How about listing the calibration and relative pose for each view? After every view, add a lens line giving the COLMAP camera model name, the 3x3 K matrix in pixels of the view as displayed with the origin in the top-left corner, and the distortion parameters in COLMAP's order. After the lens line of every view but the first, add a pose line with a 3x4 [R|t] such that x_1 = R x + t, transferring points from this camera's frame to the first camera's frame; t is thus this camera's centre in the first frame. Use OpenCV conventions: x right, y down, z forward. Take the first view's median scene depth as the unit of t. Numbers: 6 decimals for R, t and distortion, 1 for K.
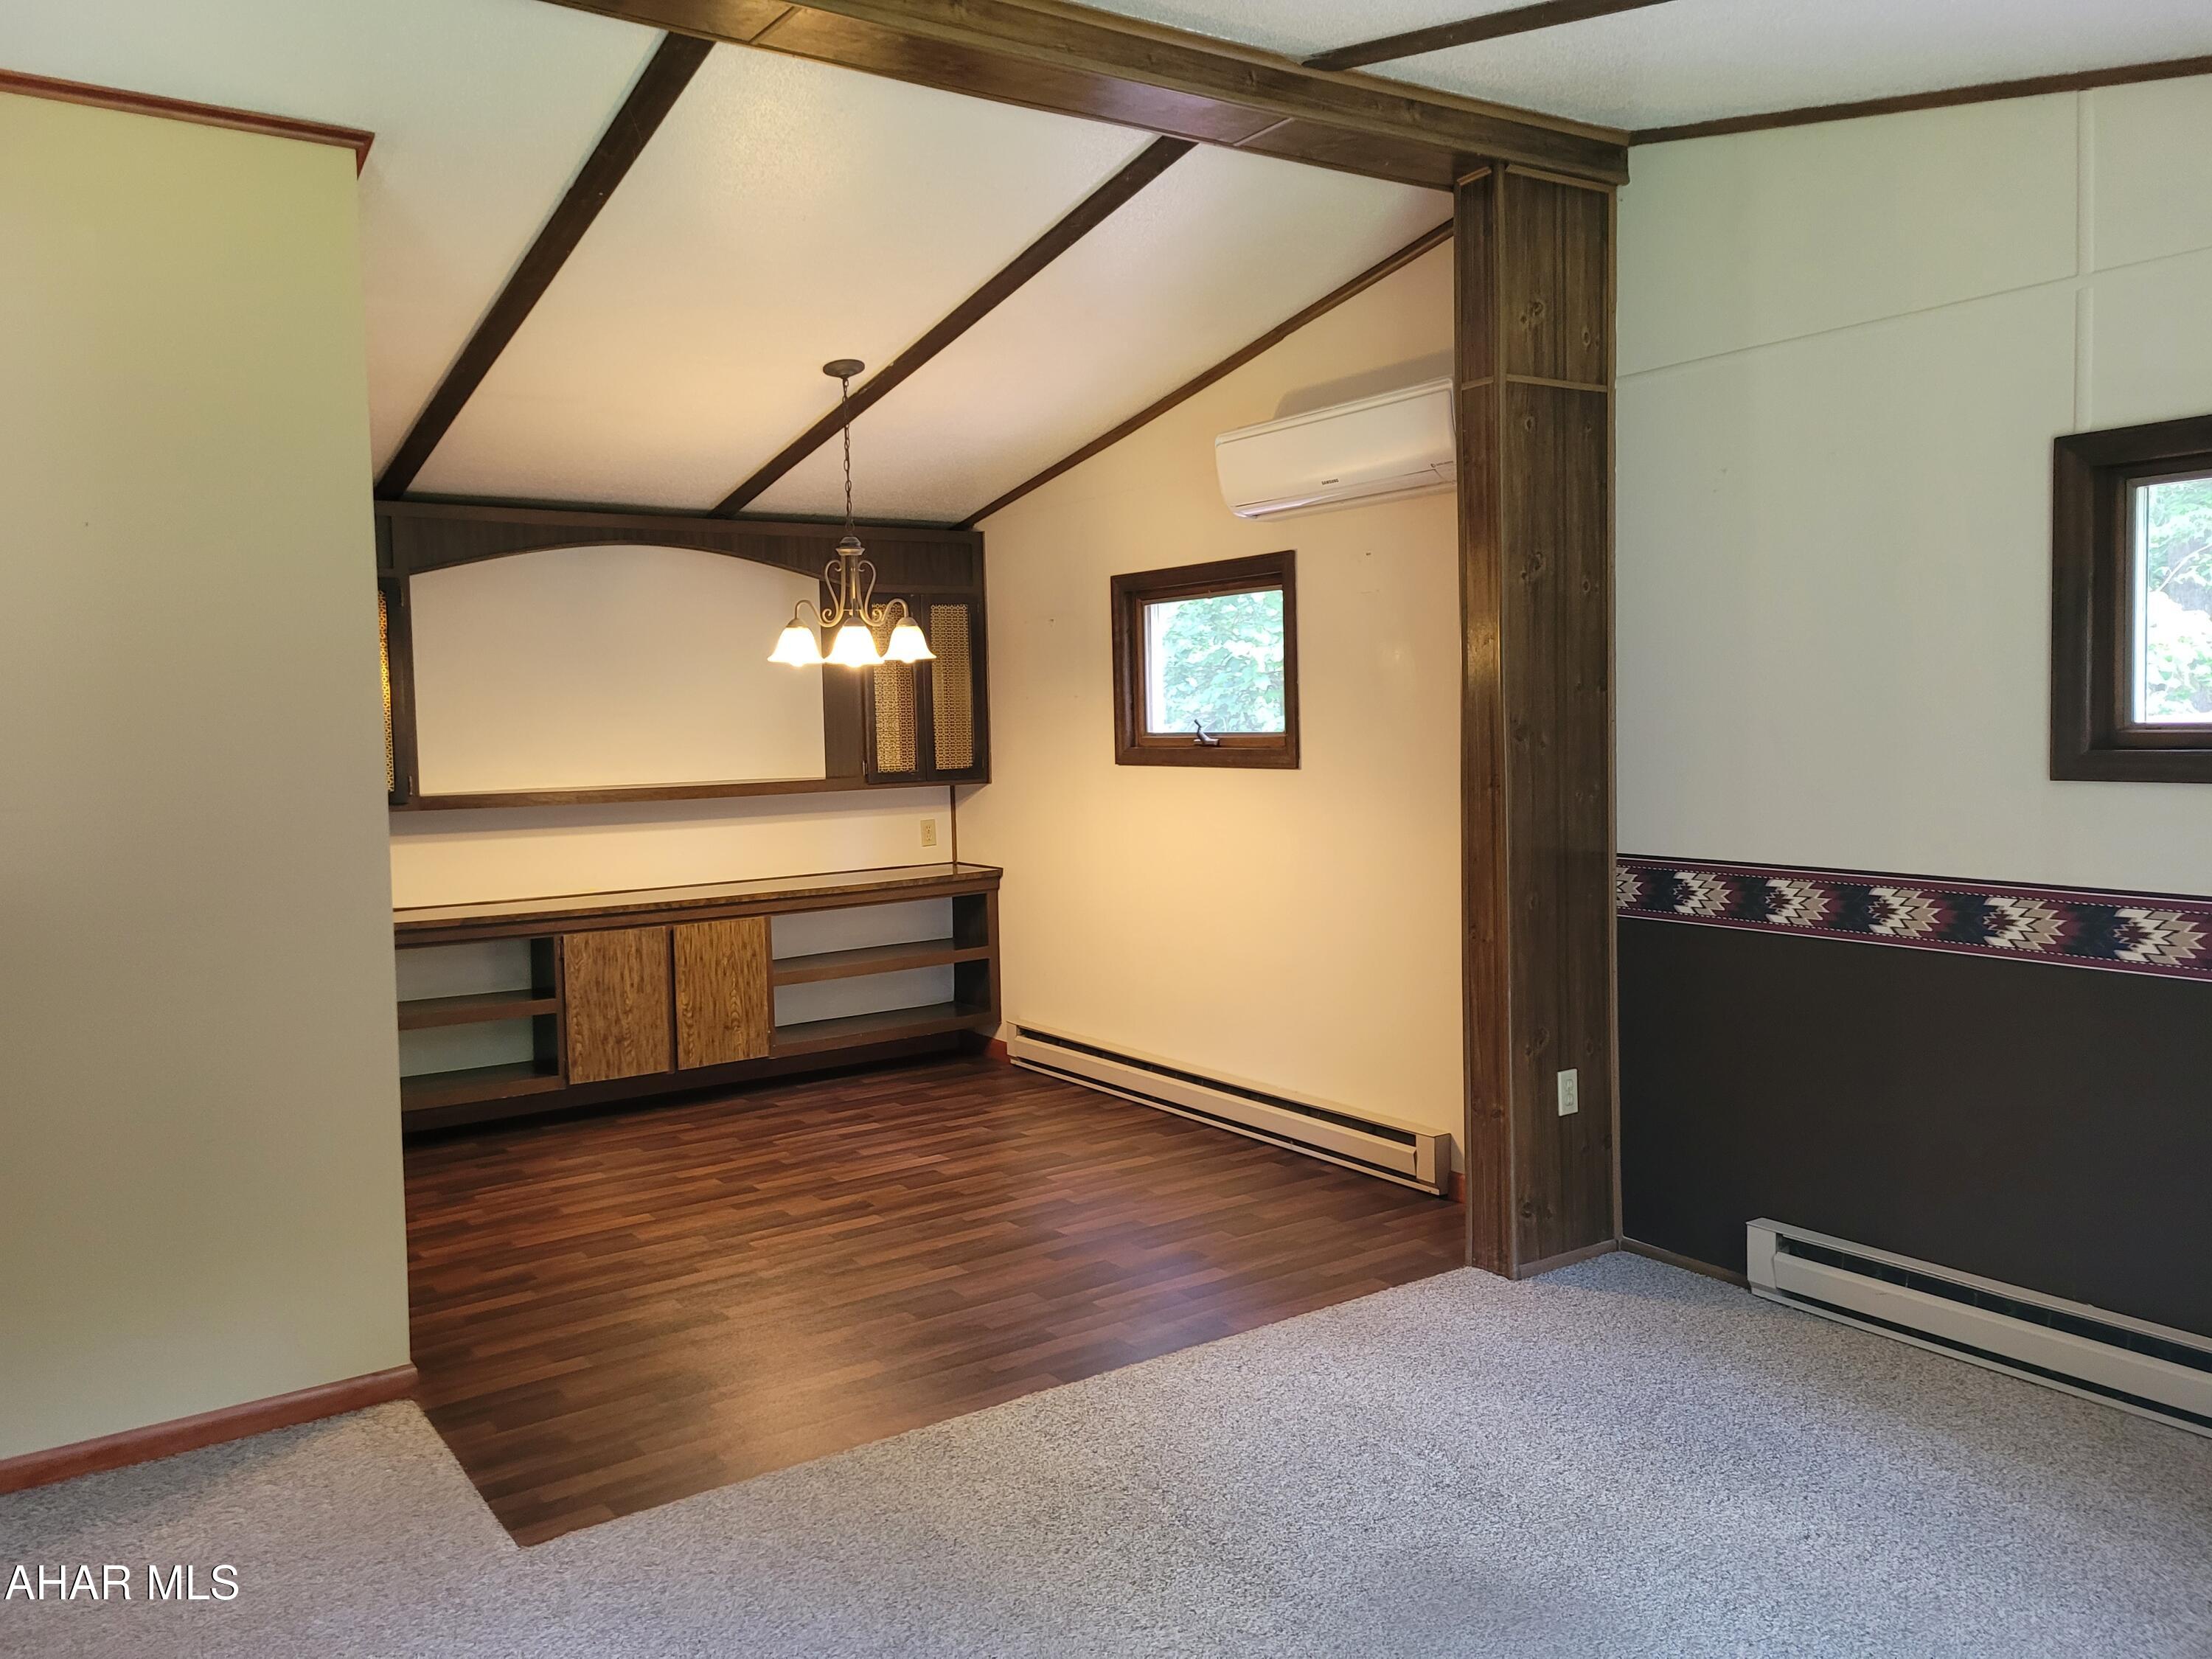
lens RADIAL K [[1657.9, 0, 1106.3], [0, 1657.9, 802.4], [0, 0, 1]] dist [0.033900, -0.003616]
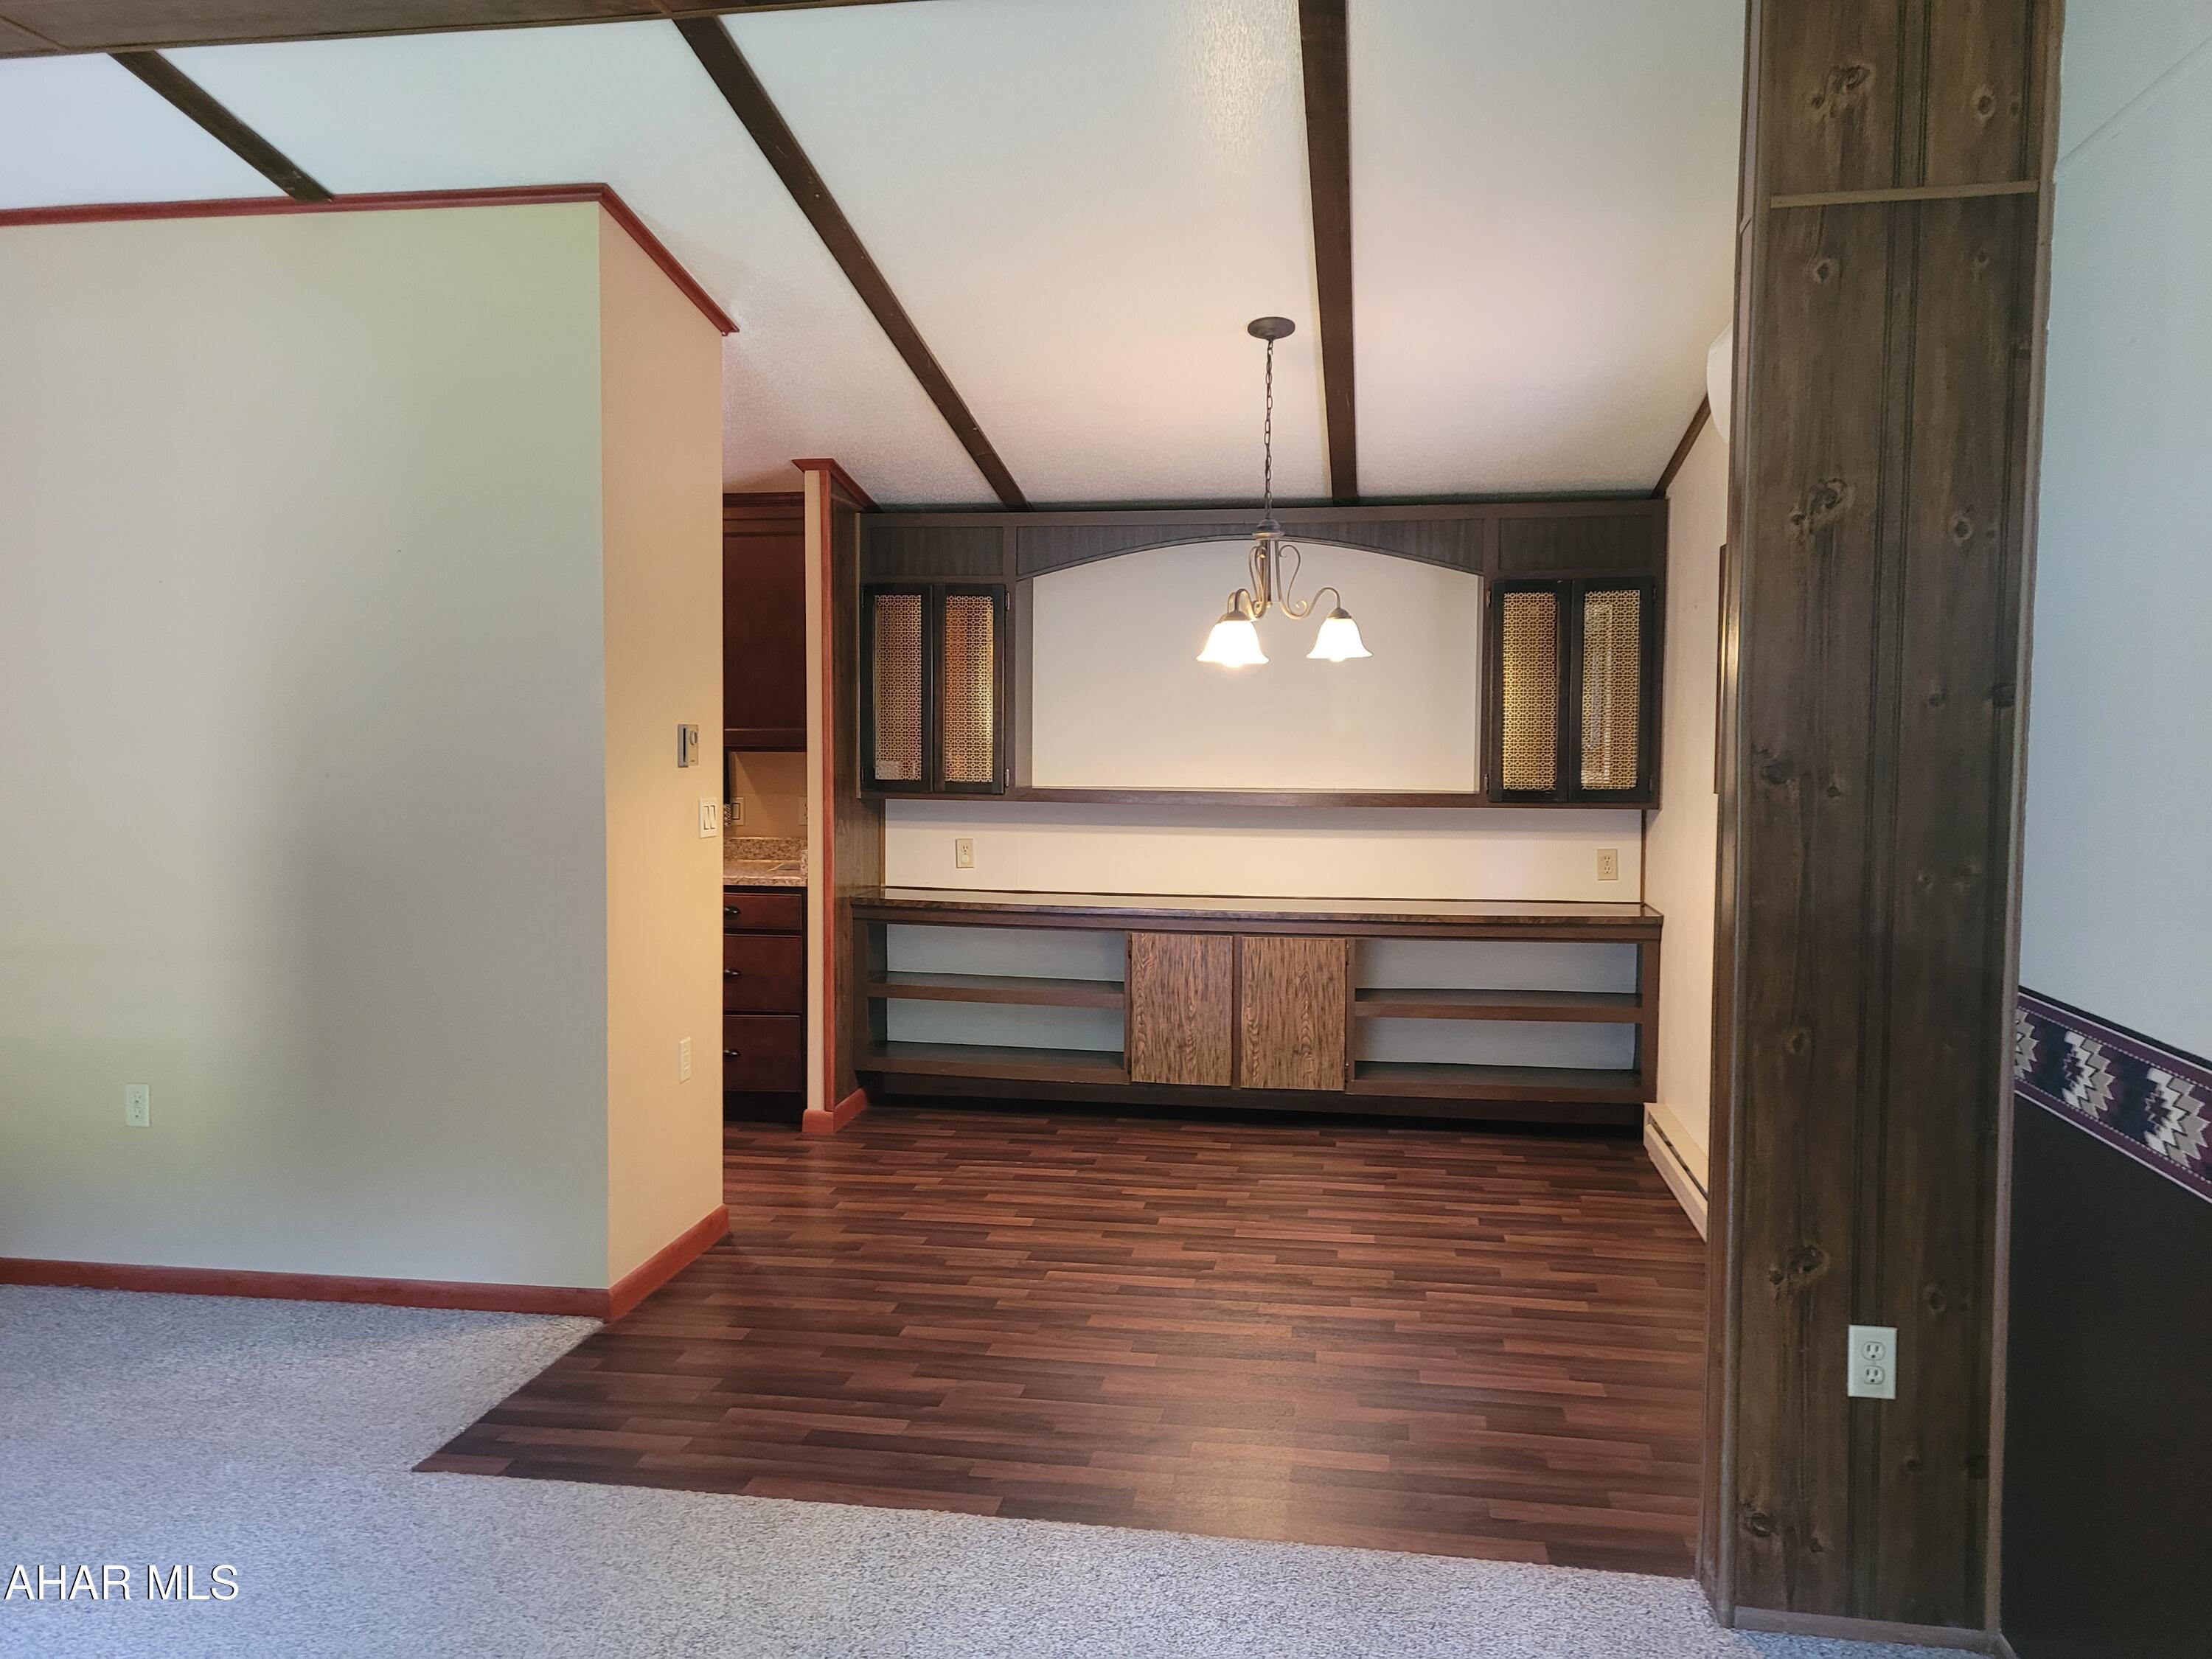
lens RADIAL K [[1670.5, 0, 1106.0], [0, 1670.5, 829.5], [0, 0, 1]] dist [0.050967, -0.054552]
pose [[0.716817, 0.068953, -0.693844, 0.368701], [-0.058243, 0.997542, 0.038962, -0.021644], [0.694825, 0.012483, 0.719071, 0.266203]]
